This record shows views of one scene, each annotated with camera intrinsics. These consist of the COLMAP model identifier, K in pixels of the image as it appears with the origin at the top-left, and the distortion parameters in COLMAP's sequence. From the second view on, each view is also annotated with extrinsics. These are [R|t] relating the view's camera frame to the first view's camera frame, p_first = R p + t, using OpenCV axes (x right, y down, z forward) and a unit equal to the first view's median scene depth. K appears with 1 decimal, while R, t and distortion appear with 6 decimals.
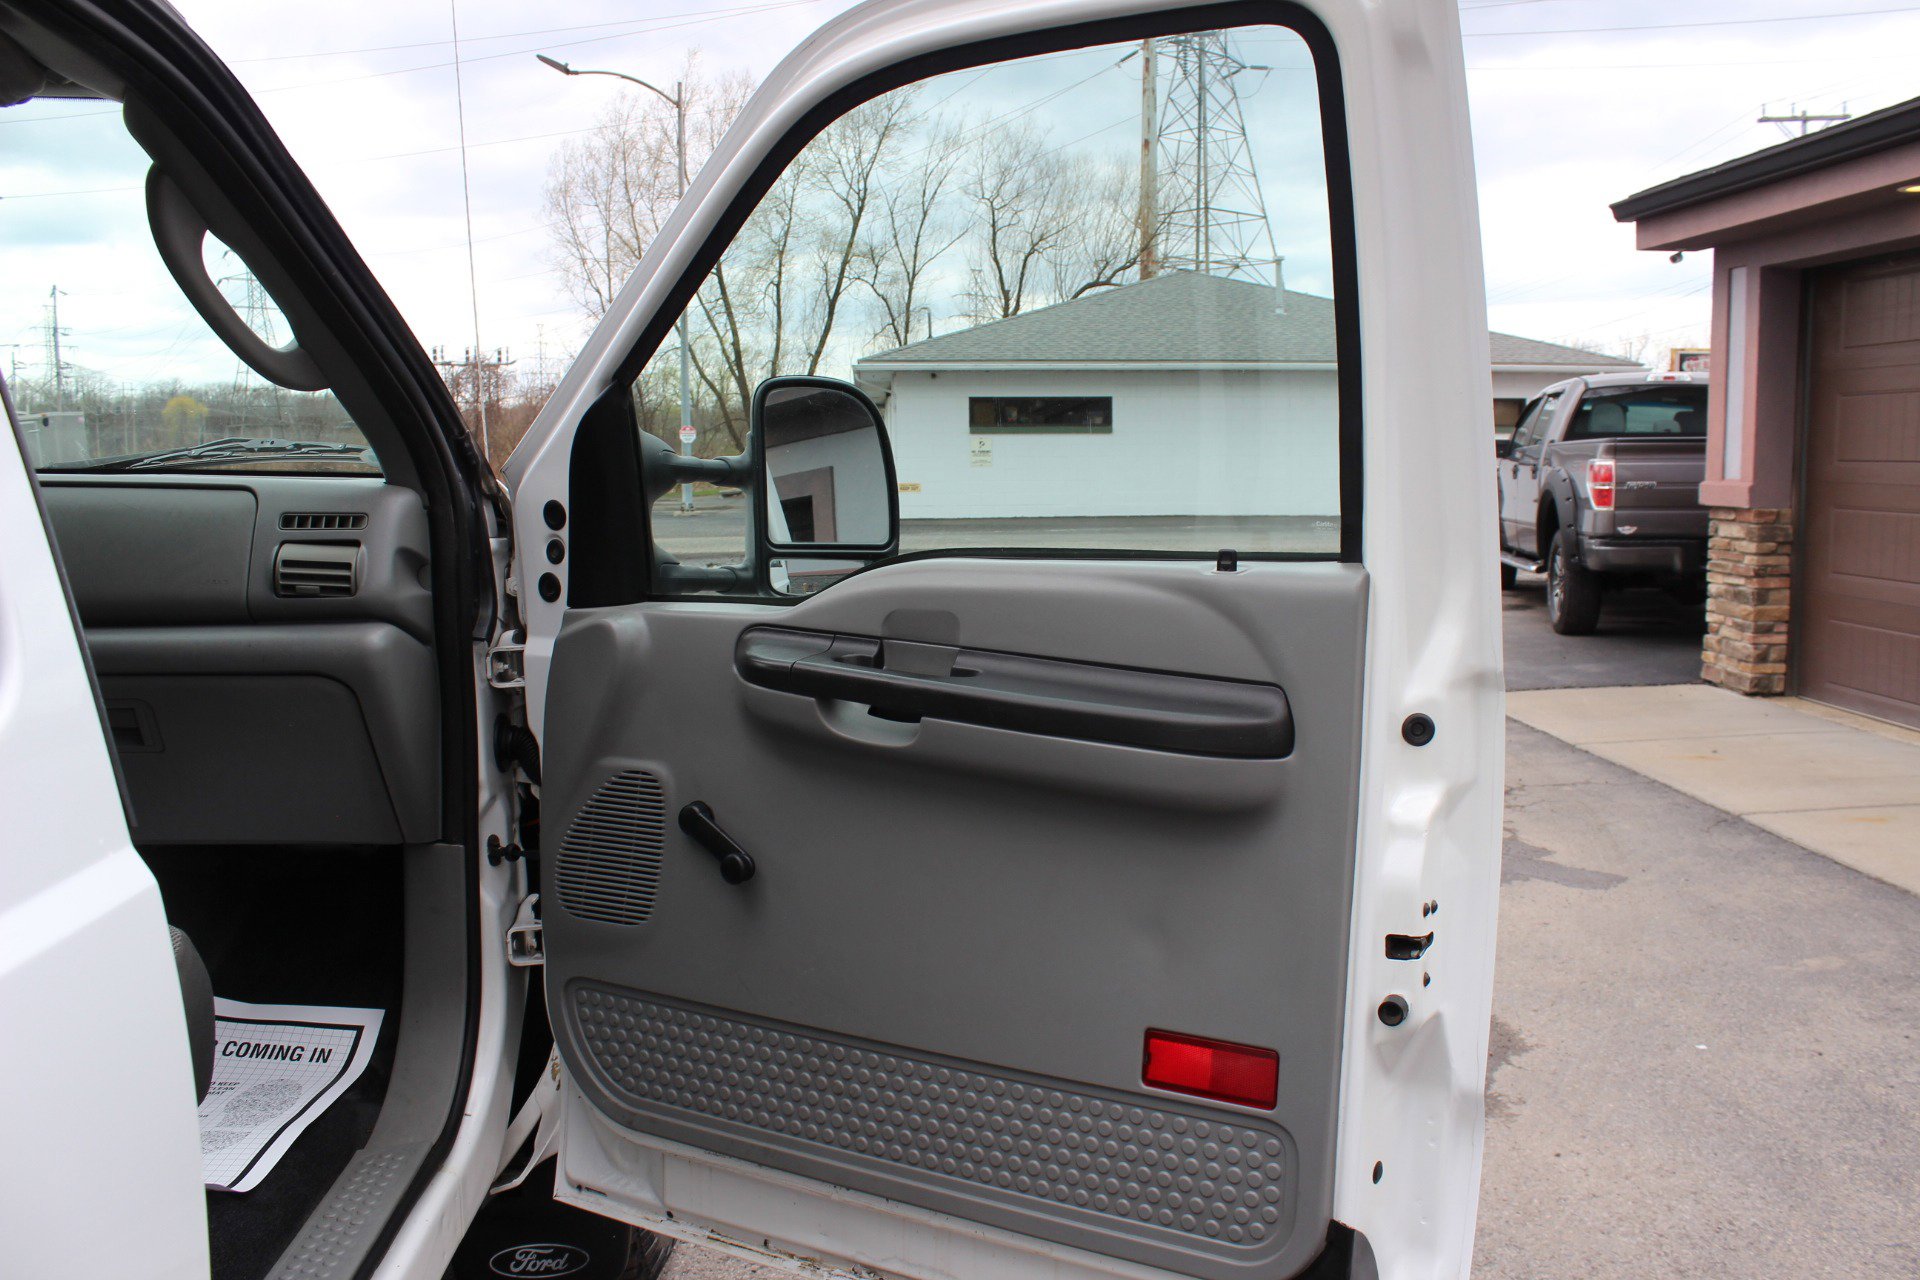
lens RADIAL K [[1627.6, 0, 950.8], [0, 1627.6, 644.1], [0, 0, 1]] dist [-0.172396, 0.171707]
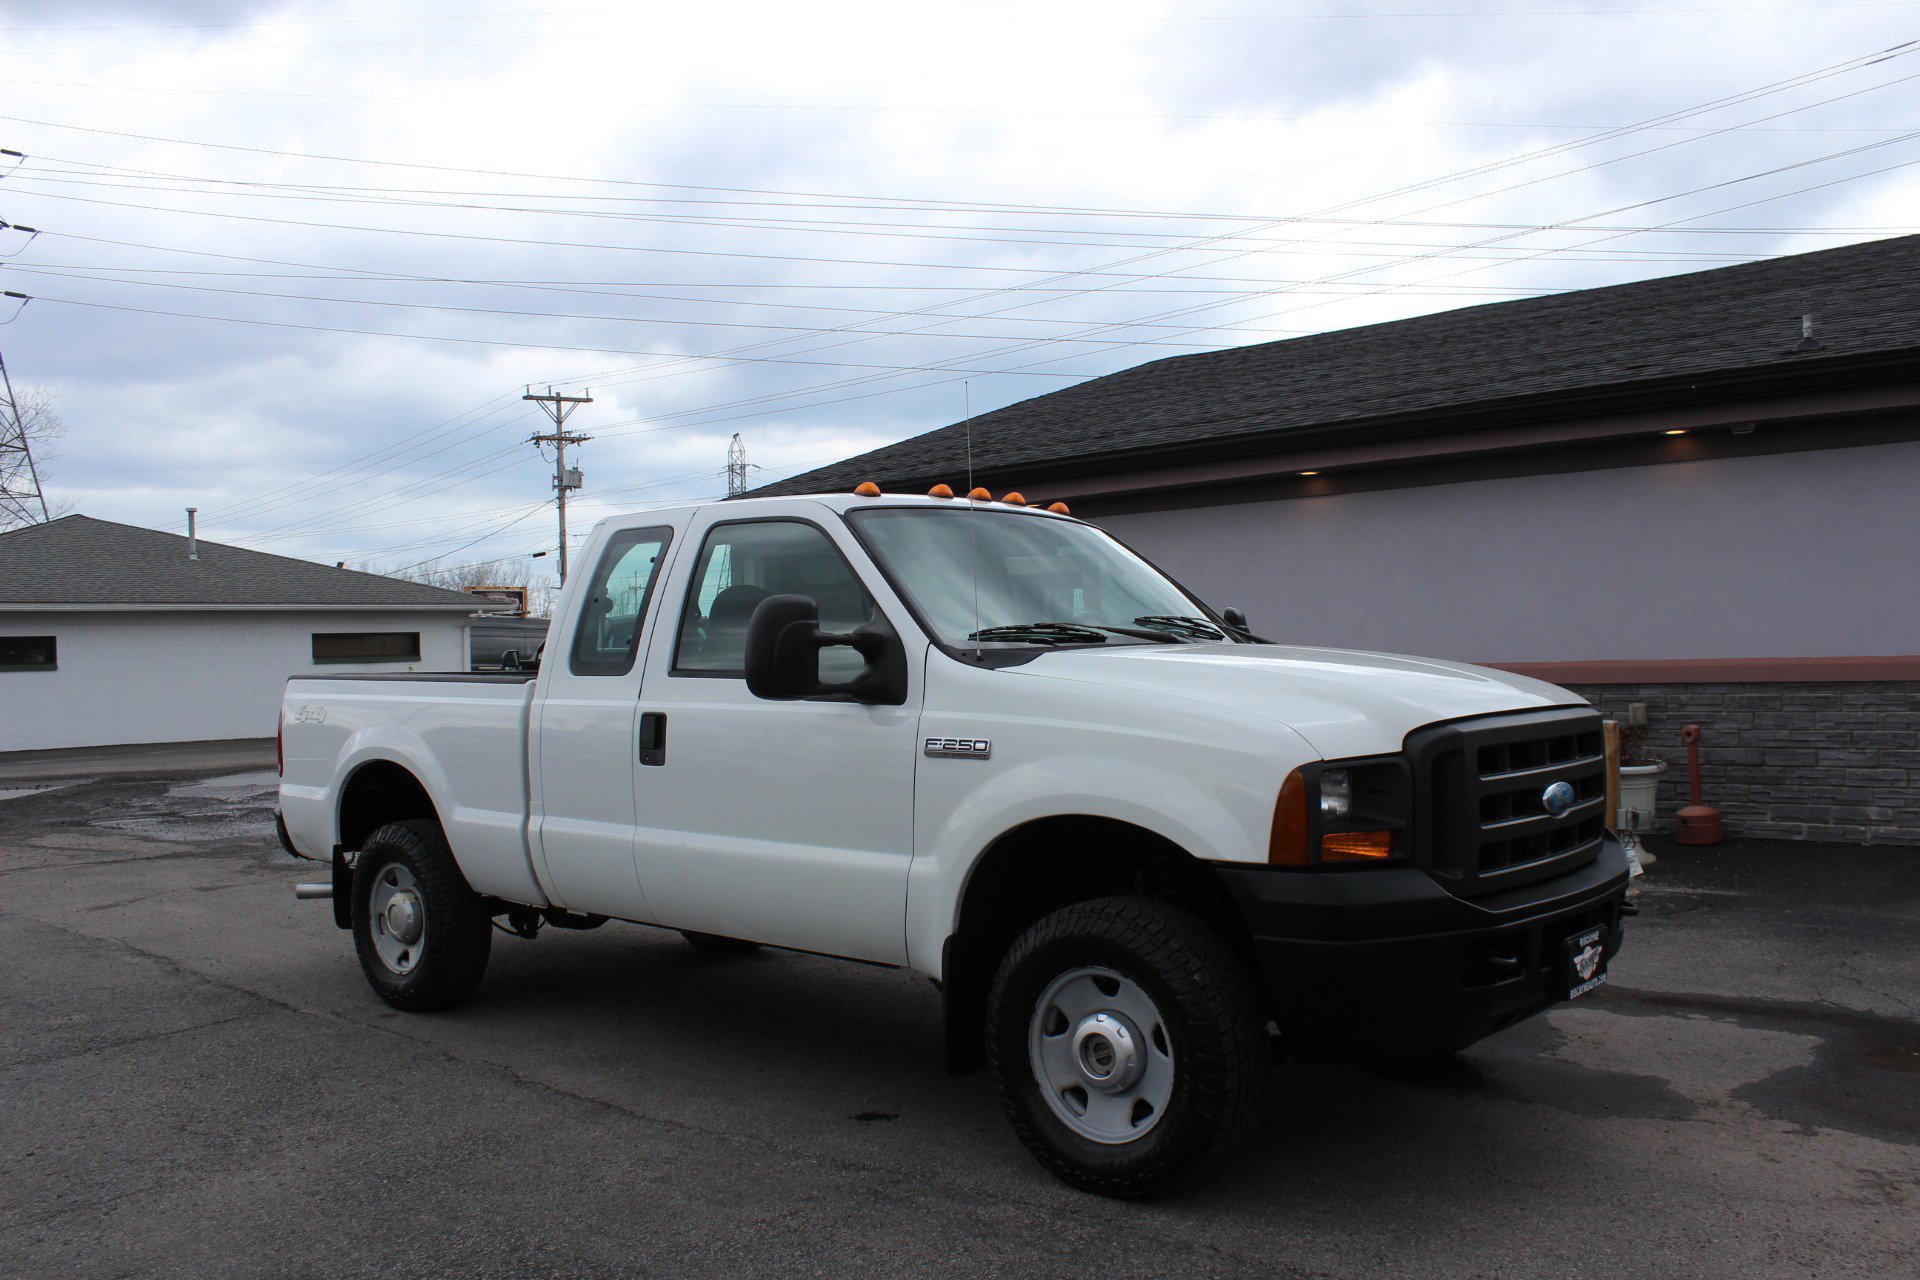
lens RADIAL K [[1635.4, 0, 967.2], [0, 1635.4, 647.9], [0, 0, 1]] dist [-0.170115, 0.163518]
pose [[0.716042, -0.008377, 0.698007, -0.191054], [0.108254, 0.989164, -0.099180, 0.022434], [-0.689612, 0.146579, 0.709189, -0.145613]]
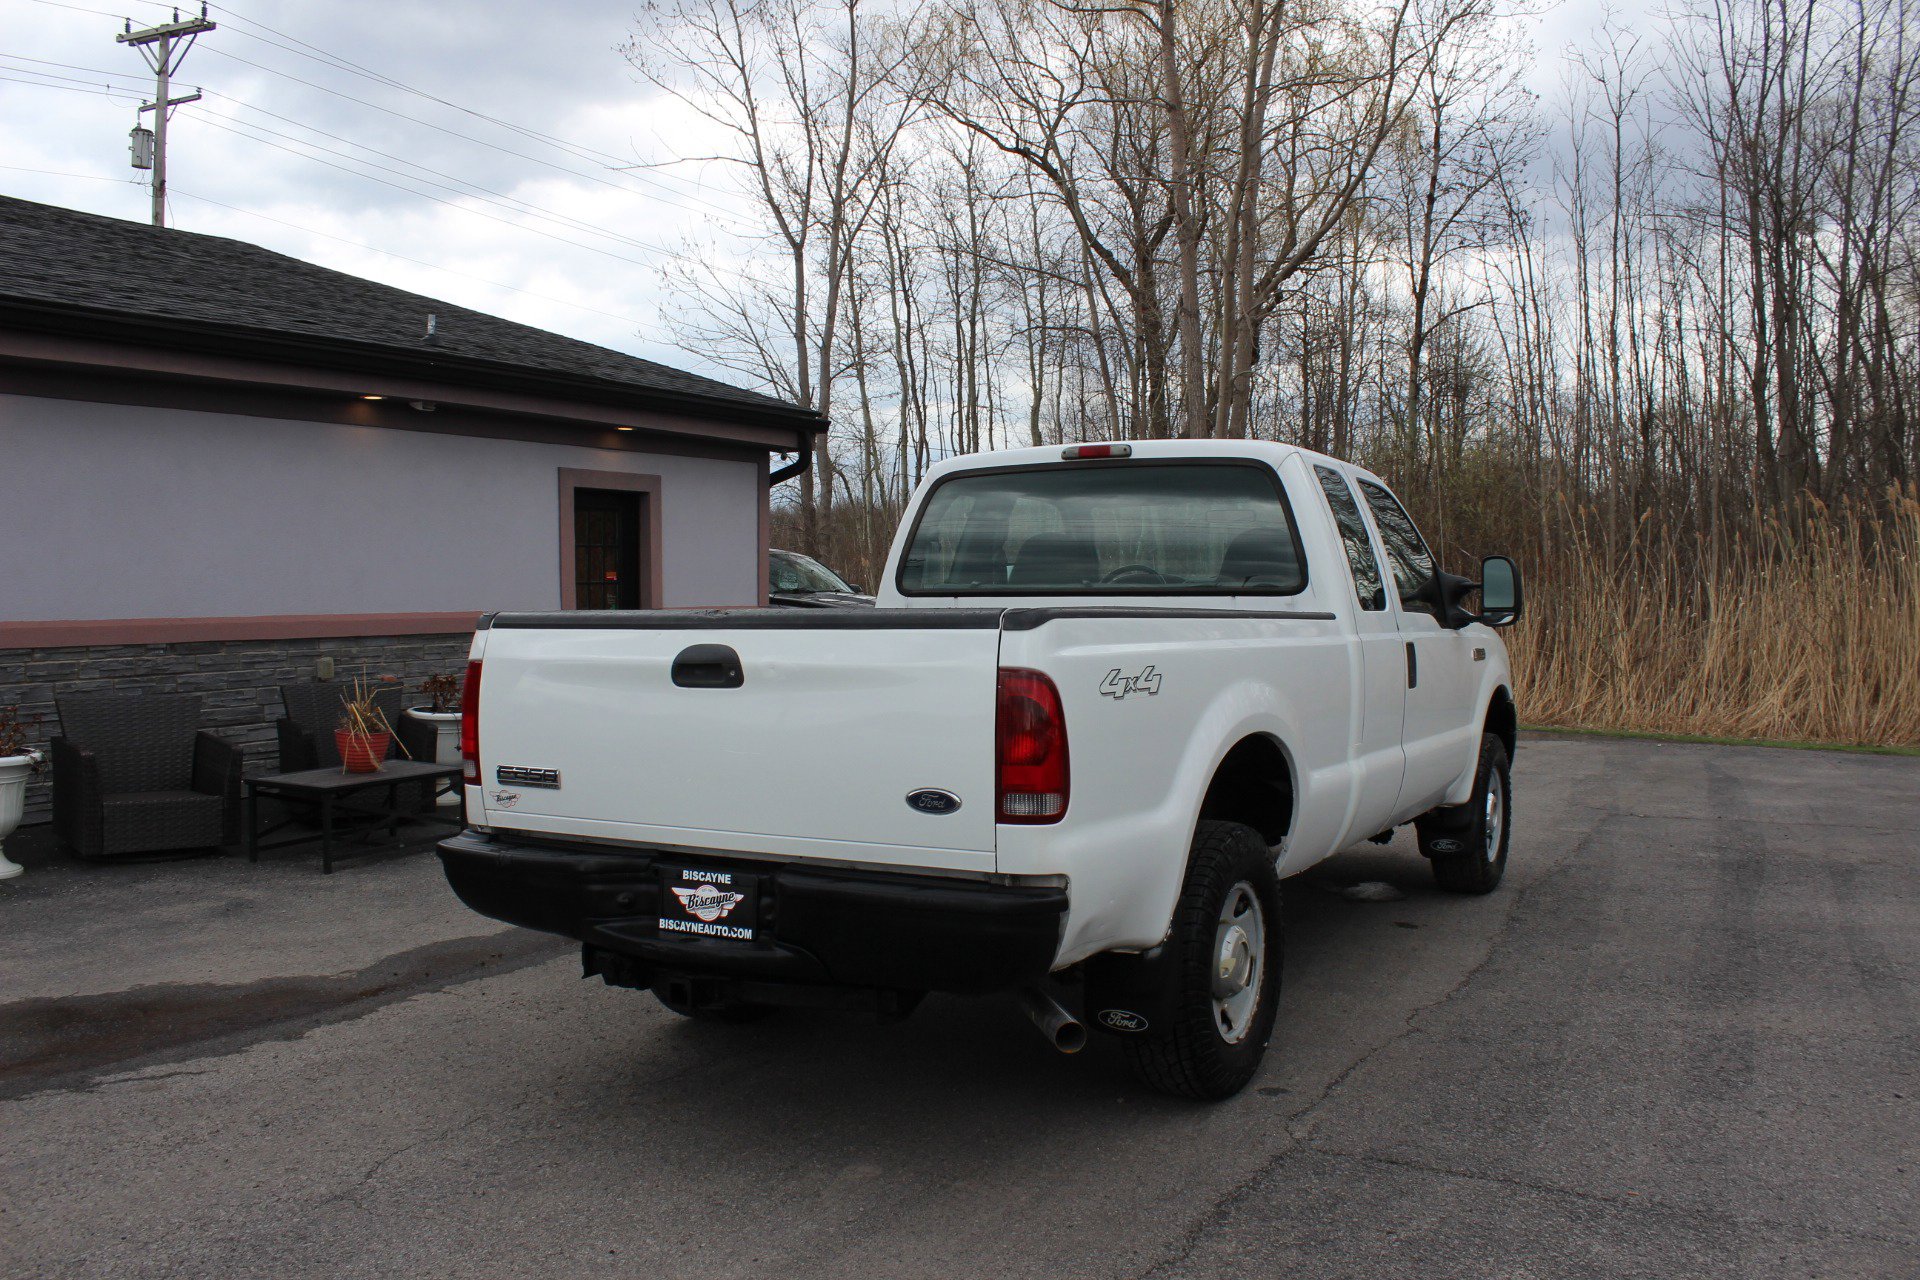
lens RADIAL K [[1645.9, 0, 965.9], [0, 1645.9, 645.2], [0, 0, 1]] dist [-0.169625, 0.164108]
pose [[-0.834695, -0.014221, 0.550529, -0.153930], [0.074020, 0.987699, 0.137741, -0.028605], [-0.545715, 0.155722, -0.823374, 0.241142]]
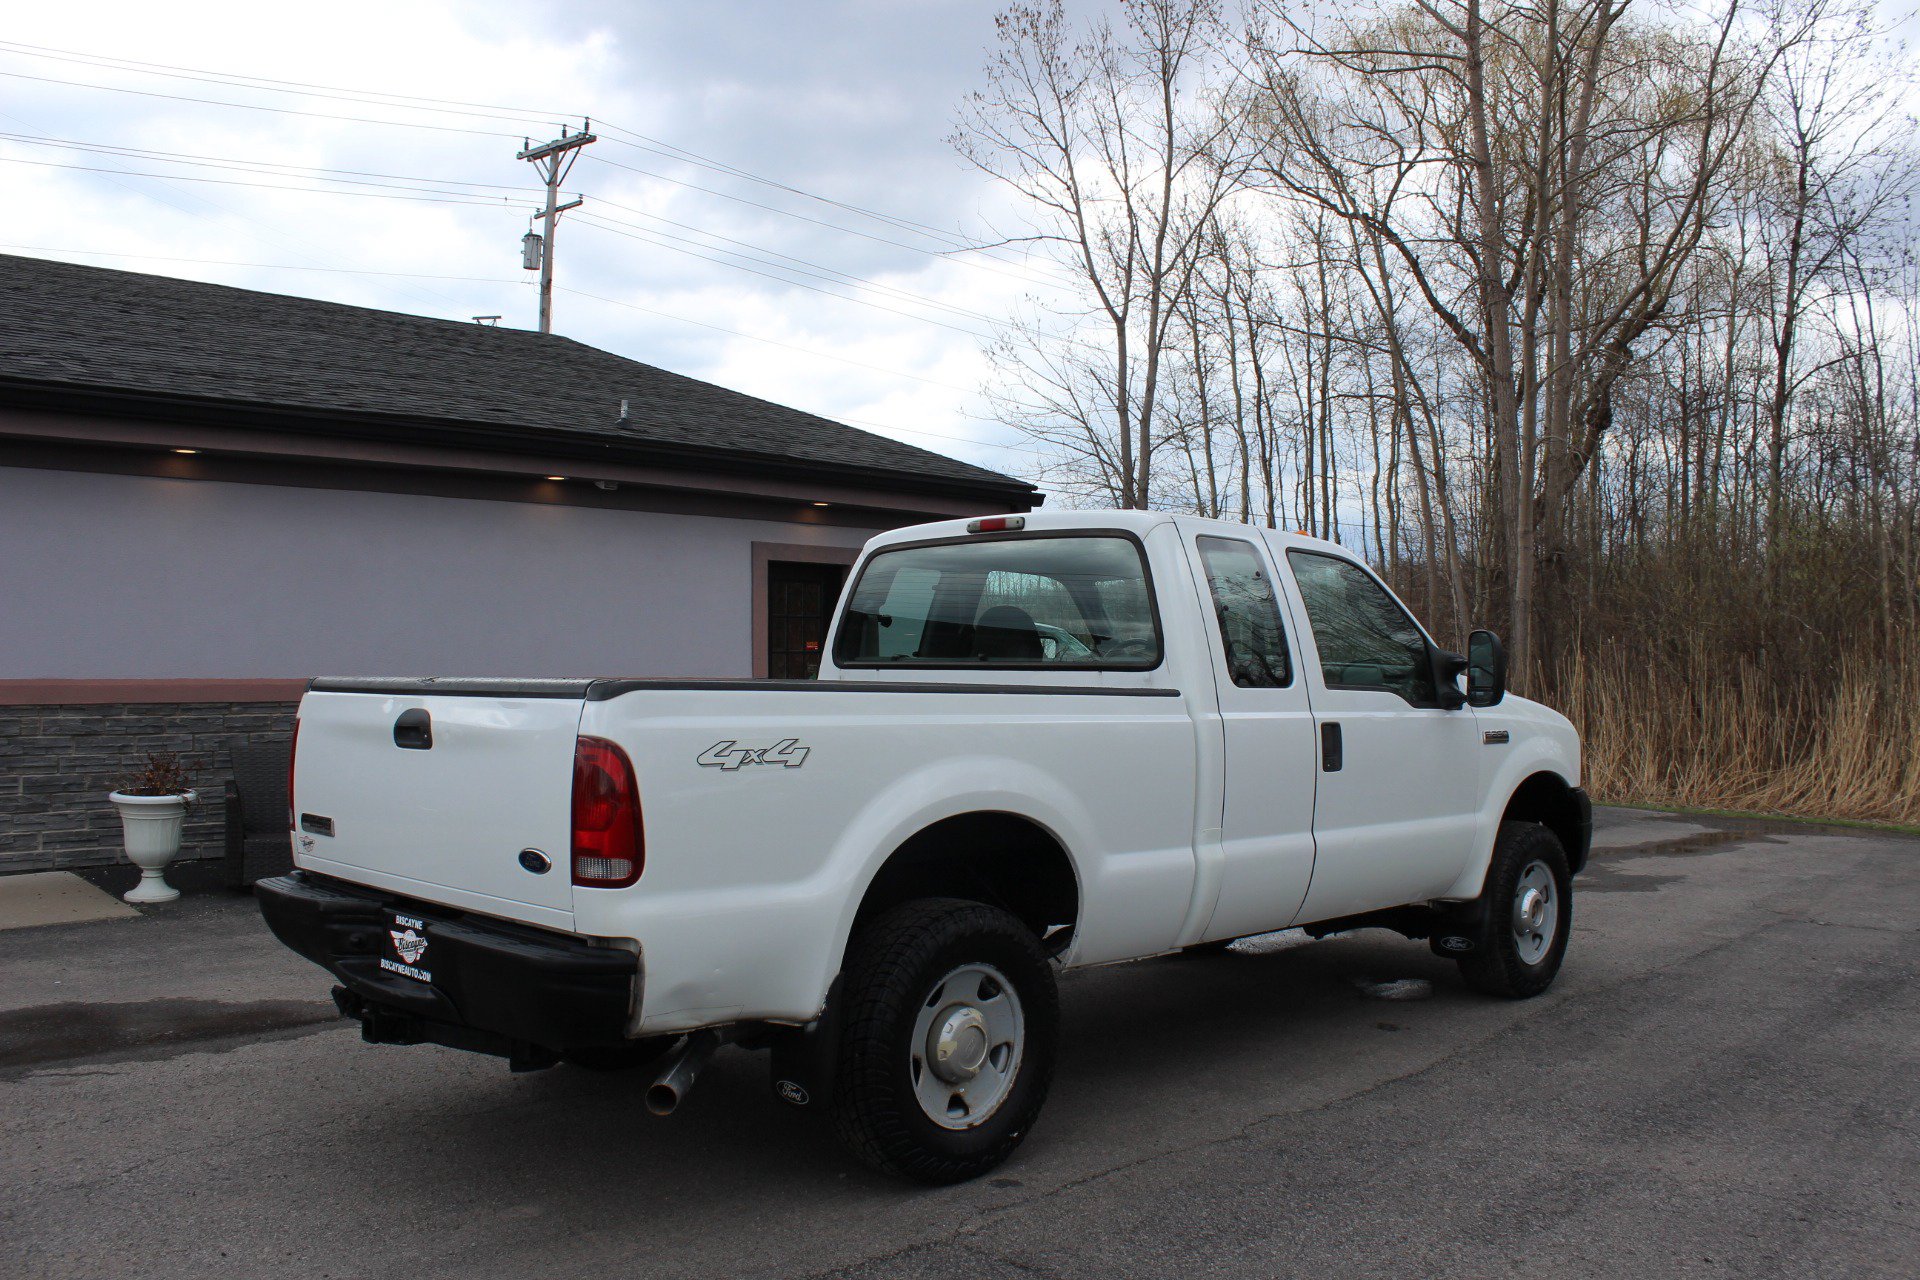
lens RADIAL K [[1645.9, 0, 965.9], [0, 1645.9, 645.2], [0, 0, 1]] dist [-0.169625, 0.164108]
pose [[-0.660990, 0.003402, 0.750387, -0.209126], [0.087877, 0.993460, 0.072904, -0.023015], [-0.745231, 0.114131, -0.656966, 0.195062]]
